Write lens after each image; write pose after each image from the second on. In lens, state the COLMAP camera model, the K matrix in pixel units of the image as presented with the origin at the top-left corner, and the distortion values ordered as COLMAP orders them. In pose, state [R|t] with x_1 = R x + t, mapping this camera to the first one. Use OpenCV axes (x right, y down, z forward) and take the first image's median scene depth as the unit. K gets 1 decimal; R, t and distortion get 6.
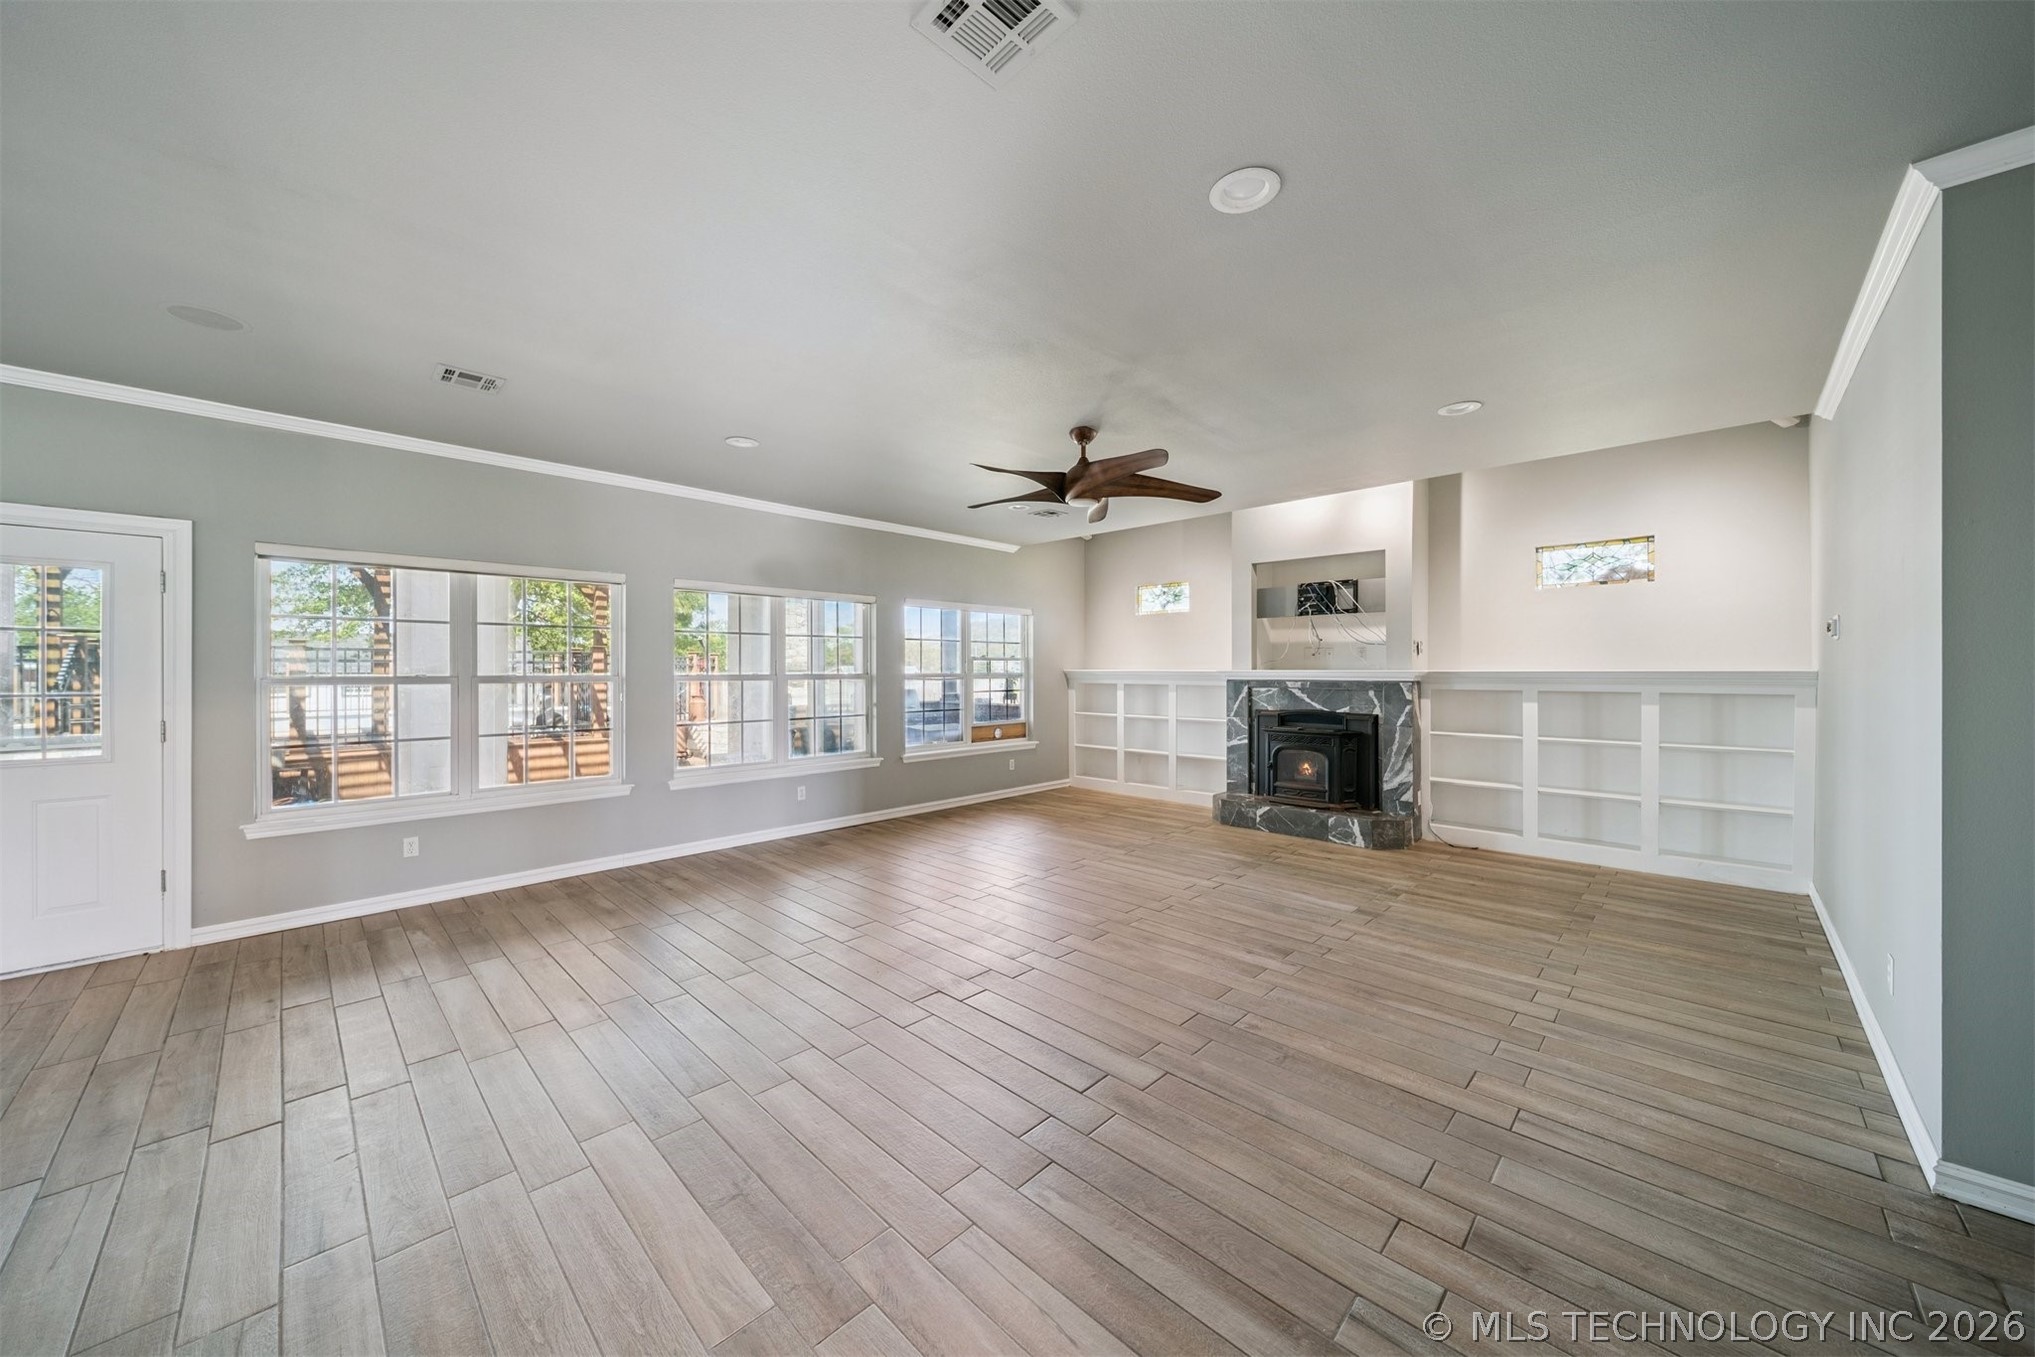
lens RADIAL K [[713.3, 0, 1007.3], [0, 713.3, 665.0], [0, 0, 1]] dist [-0.000529, -0.000877]
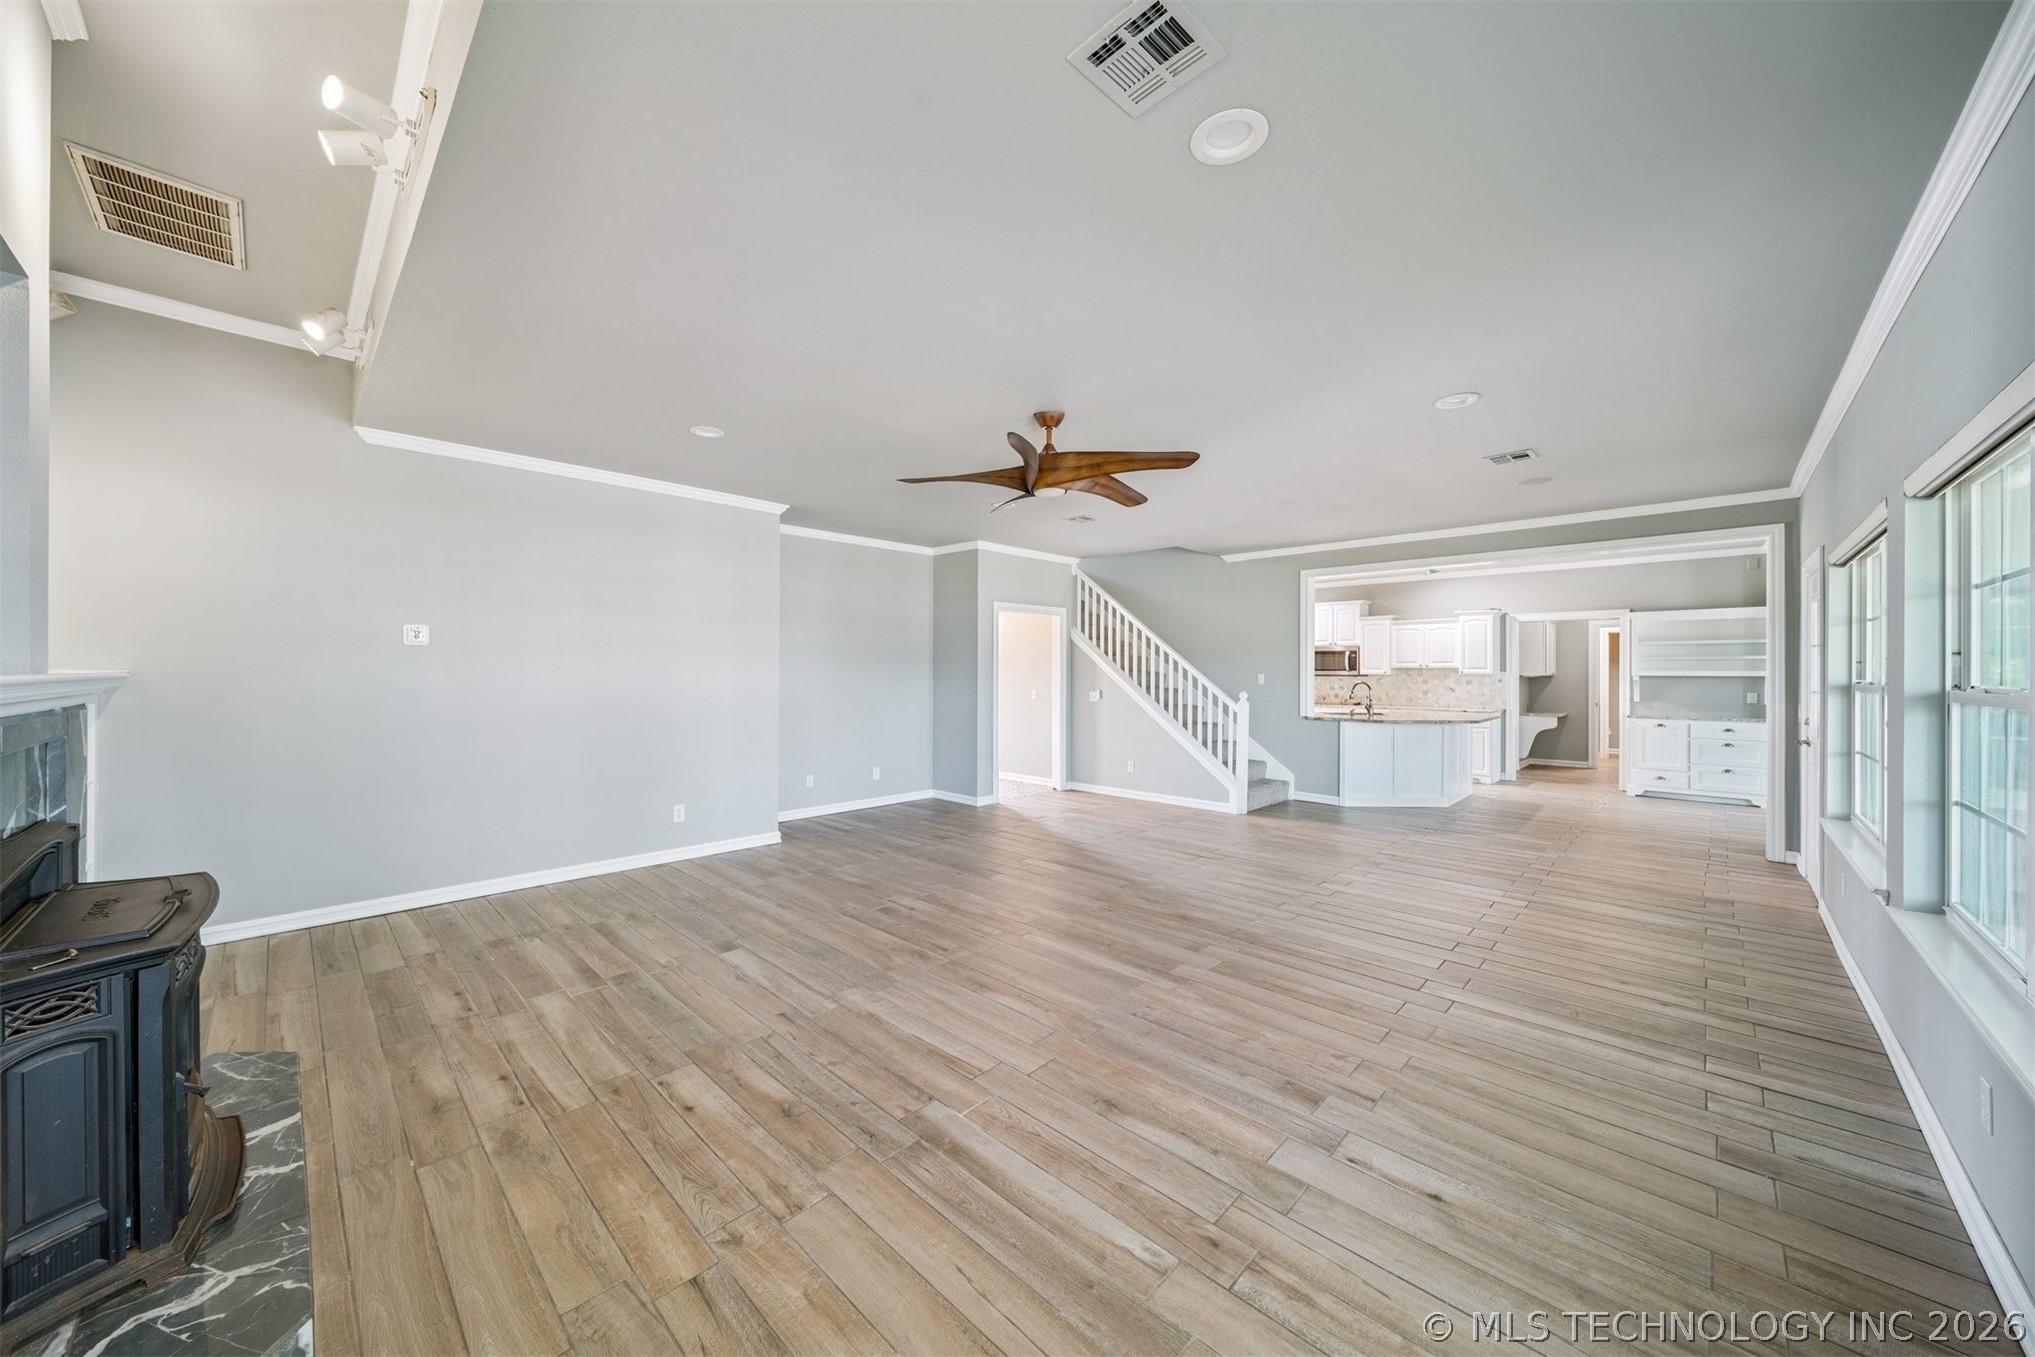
lens RADIAL K [[713.3, 0, 998.8], [0, 713.3, 671.6], [0, 0, 1]] dist [-0.000529, -0.000877]
pose [[-0.999950, -0.001968, 0.009826, 0.108925], [-0.002015, 0.999987, -0.004686, 0.006726], [-0.009816, -0.004705, -0.999941, 1.293480]]
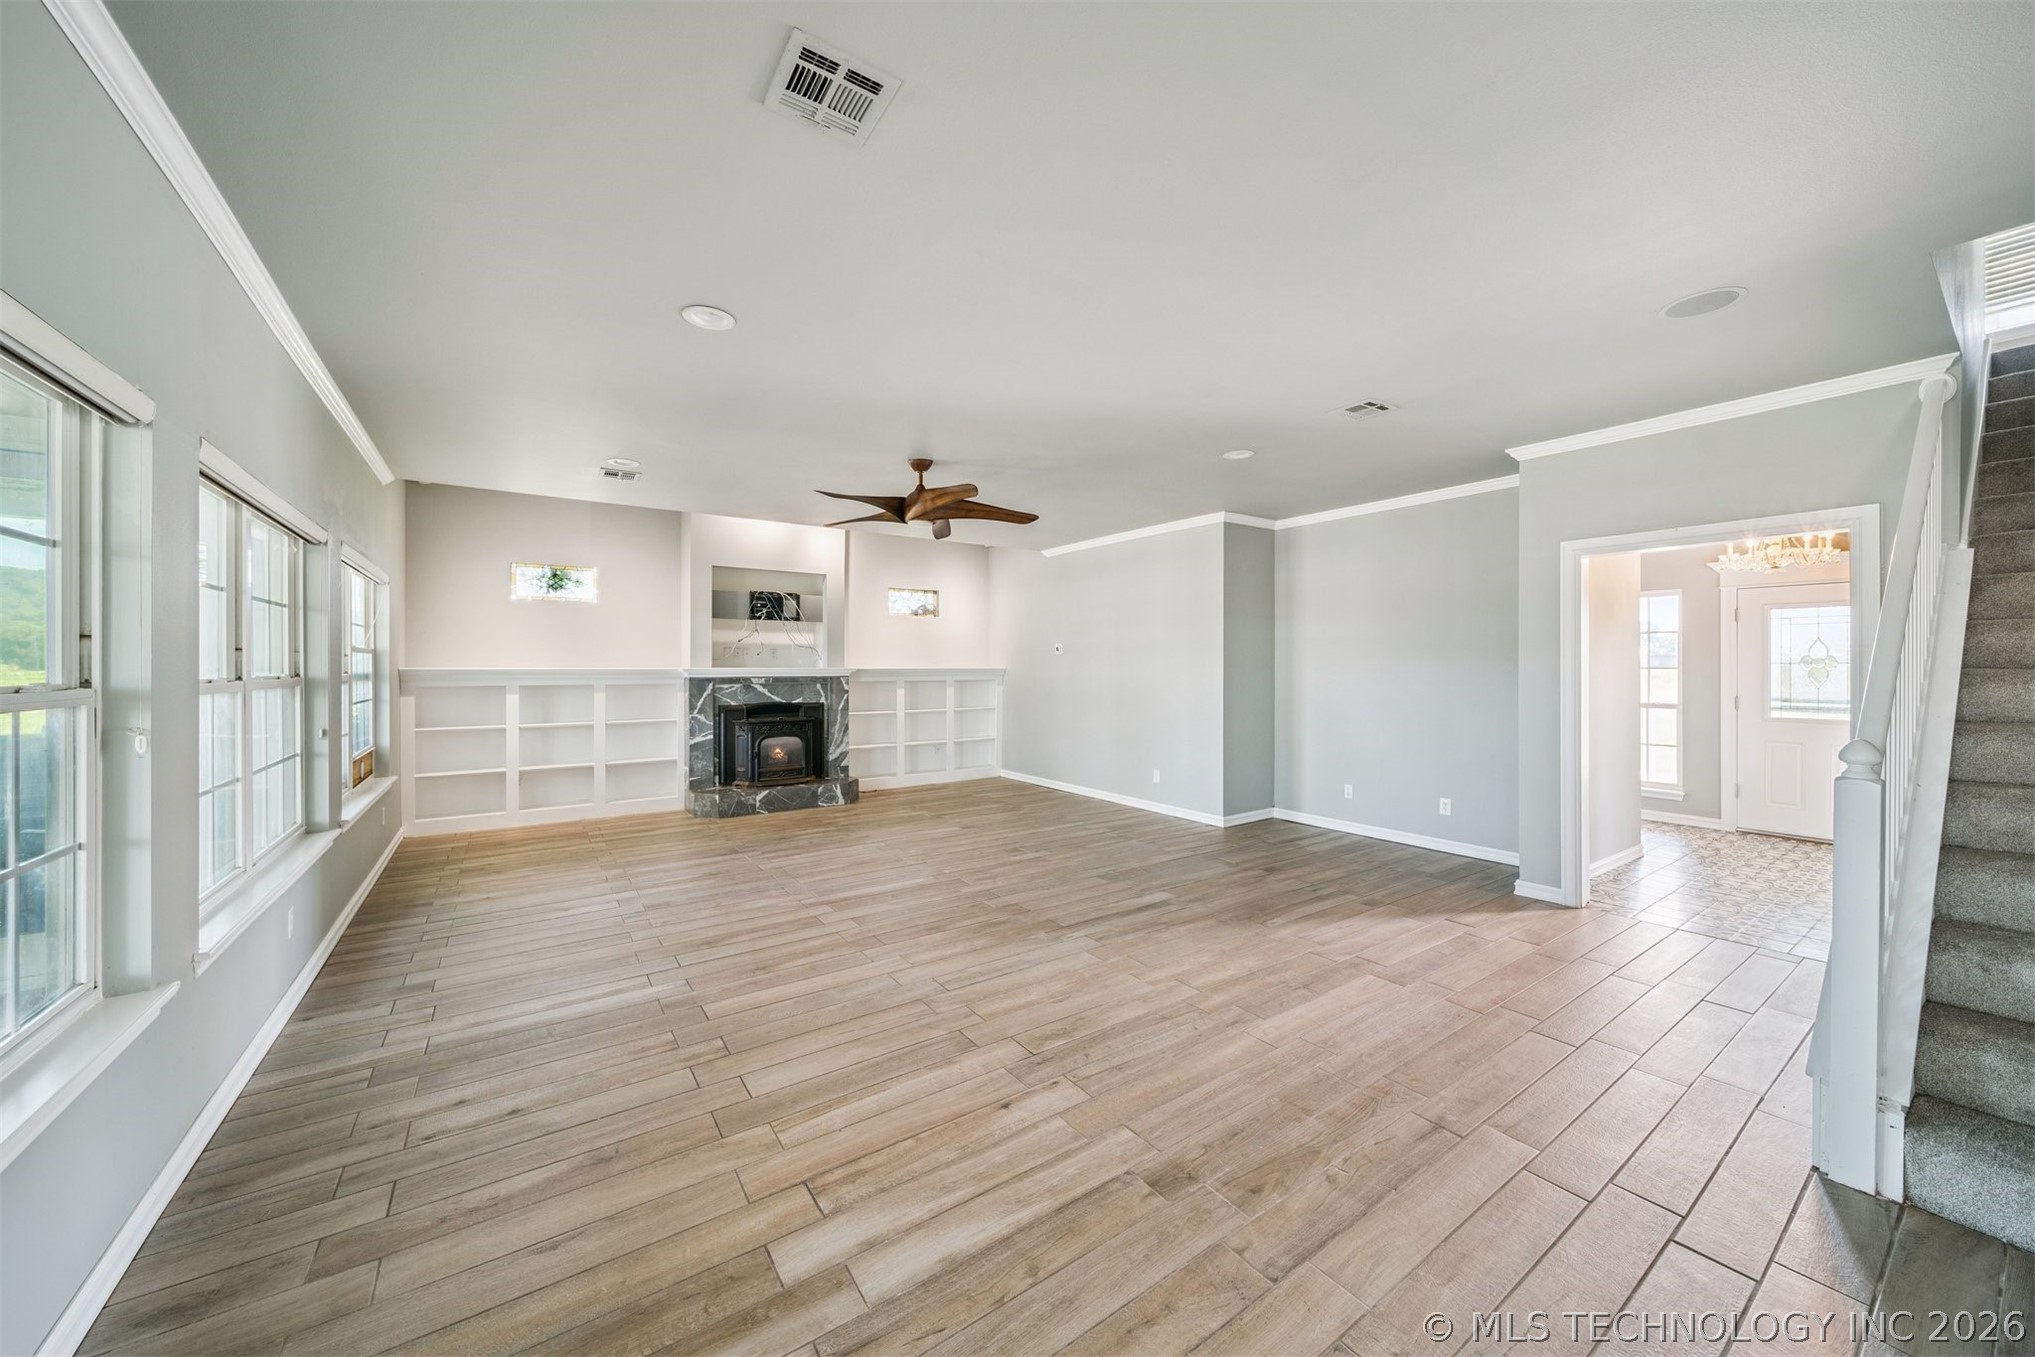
lens RADIAL K [[713.3, 0, 1004.1], [0, 713.3, 676.1], [0, 0, 1]] dist [-0.000529, -0.000877]
pose [[0.194313, -0.012555, 0.980859, -0.667795], [-0.006374, 0.999881, 0.014061, 0.002085], [-0.980919, -0.008985, 0.194210, 0.431438]]
